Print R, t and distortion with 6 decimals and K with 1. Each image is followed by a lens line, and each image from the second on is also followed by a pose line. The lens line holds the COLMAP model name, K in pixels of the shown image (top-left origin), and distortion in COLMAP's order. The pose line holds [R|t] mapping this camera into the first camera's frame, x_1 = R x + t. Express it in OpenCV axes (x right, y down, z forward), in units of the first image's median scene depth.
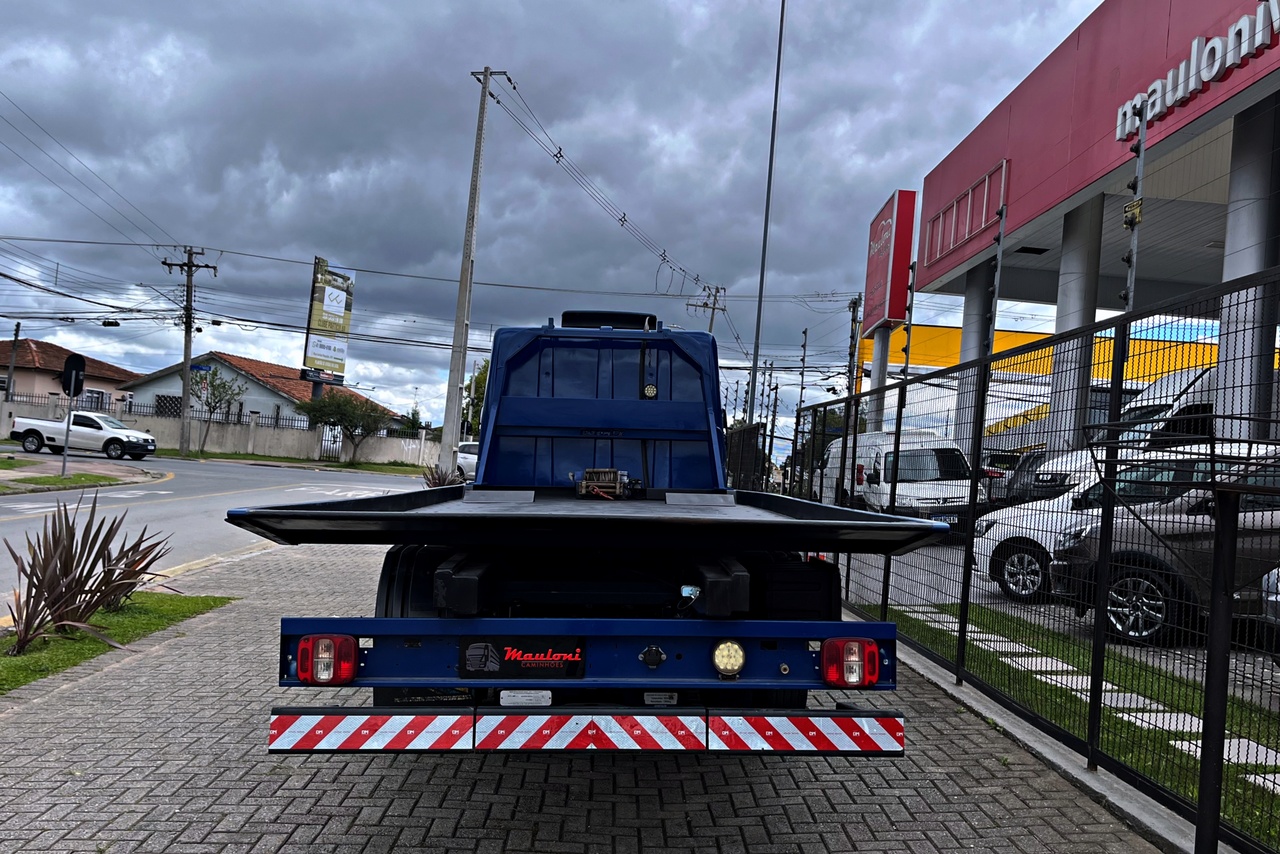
lens RADIAL K [[1101.6, 0, 640.0], [0, 1101.6, 427.0], [0, 0, 1]] dist [0.018881, 0.005191]
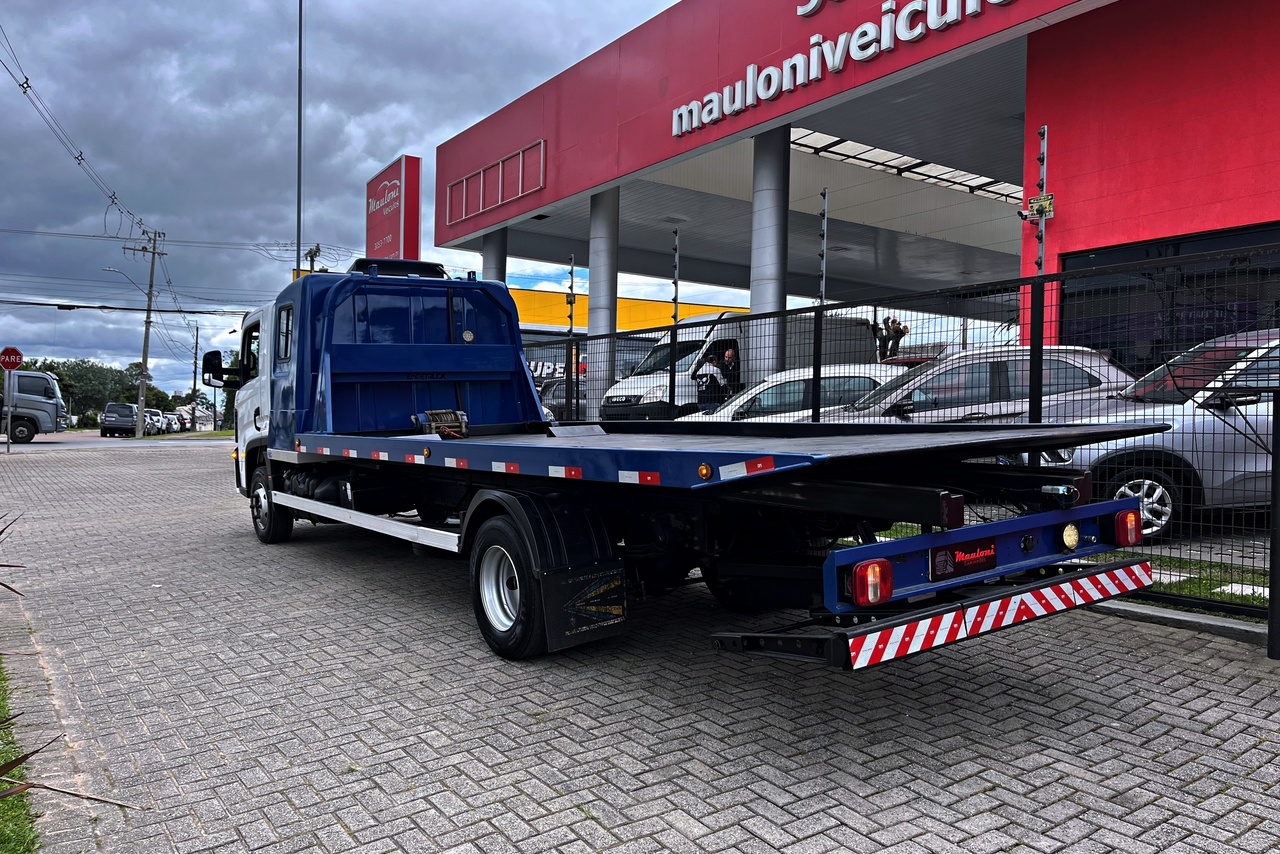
lens RADIAL K [[941.4, 0, 640.0], [0, 941.4, 427.0], [0, 0, 1]] dist [0.064726, -0.083036]
pose [[0.846859, -0.067332, 0.527538, -0.568159], [0.031569, 0.996568, 0.076518, -0.015476], [-0.530879, -0.048146, 0.846079, 0.187124]]
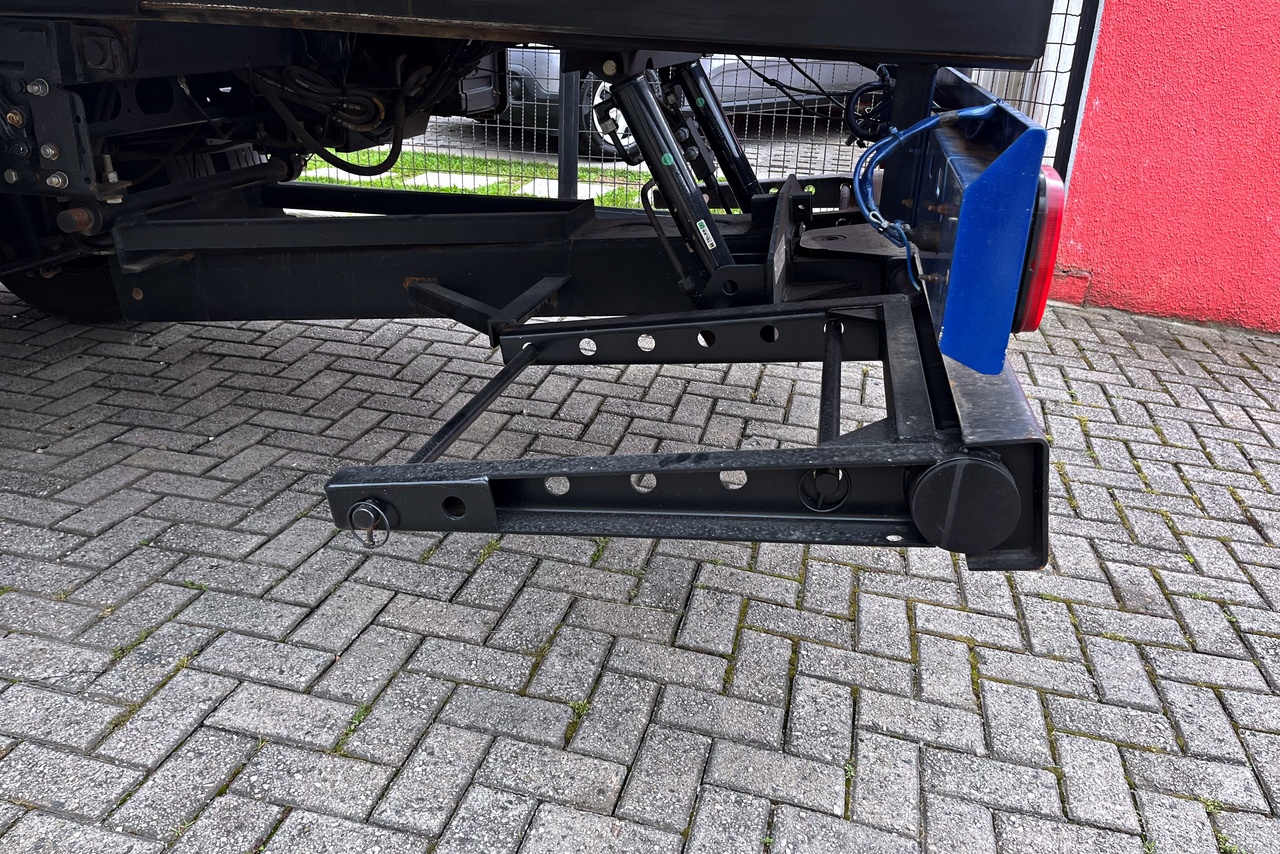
lens RADIAL K [[941.4, 0, 640.0], [0, 941.4, 427.0], [0, 0, 1]] dist [0.064726, -0.083036]
pose [[0.250921, -0.393769, 0.884299, -0.335027], [-0.071911, 0.903418, 0.422688, 0.086605], [-0.965333, -0.169652, 0.198370, 0.609093]]
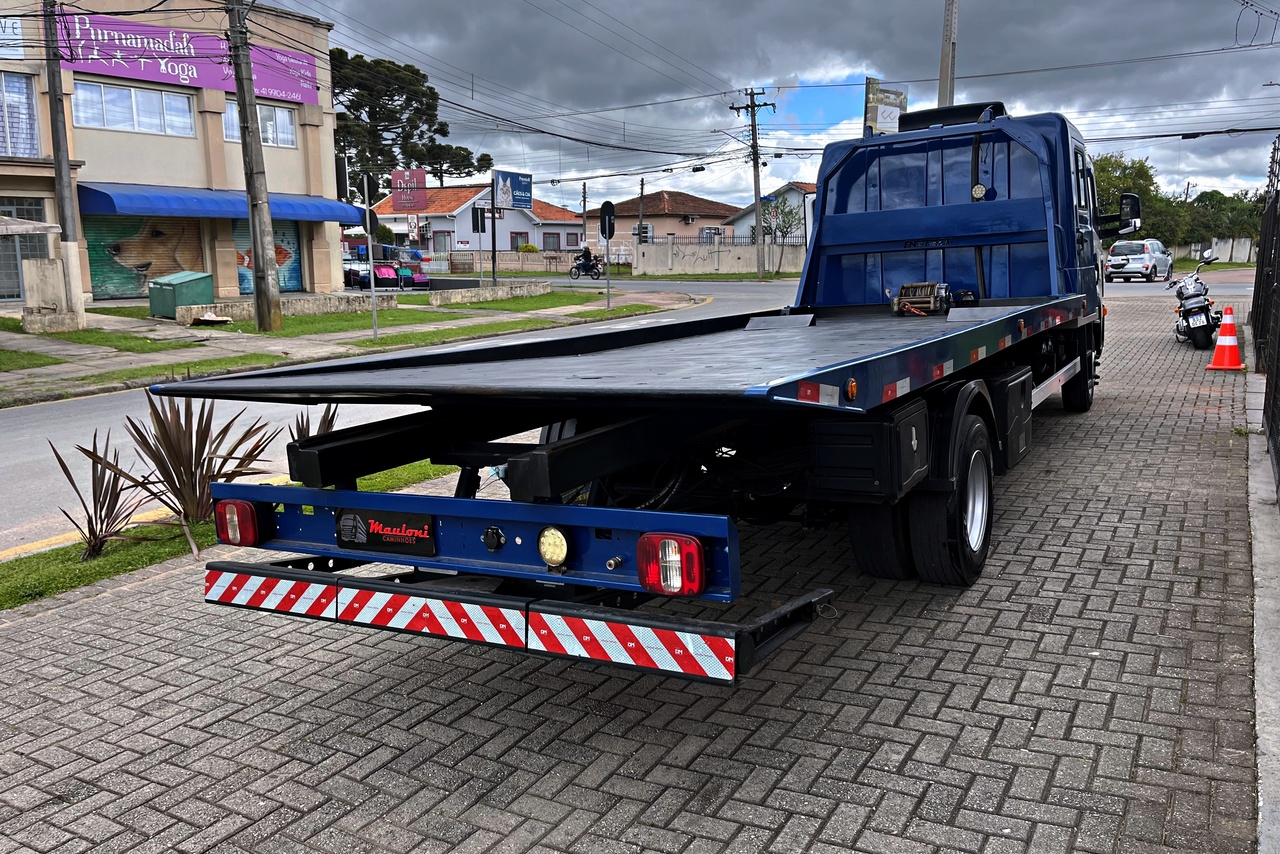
lens RADIAL K [[1023.0, 0, 641.4], [0, 1023.0, 394.9], [0, 0, 1]] dist [0.005430, 0.000155]
pose [[0.840962, -0.008212, -0.541032, 0.338380], [0.091292, 0.987704, 0.126910, -0.000855], [0.533337, -0.156118, 0.831371, 0.235586]]
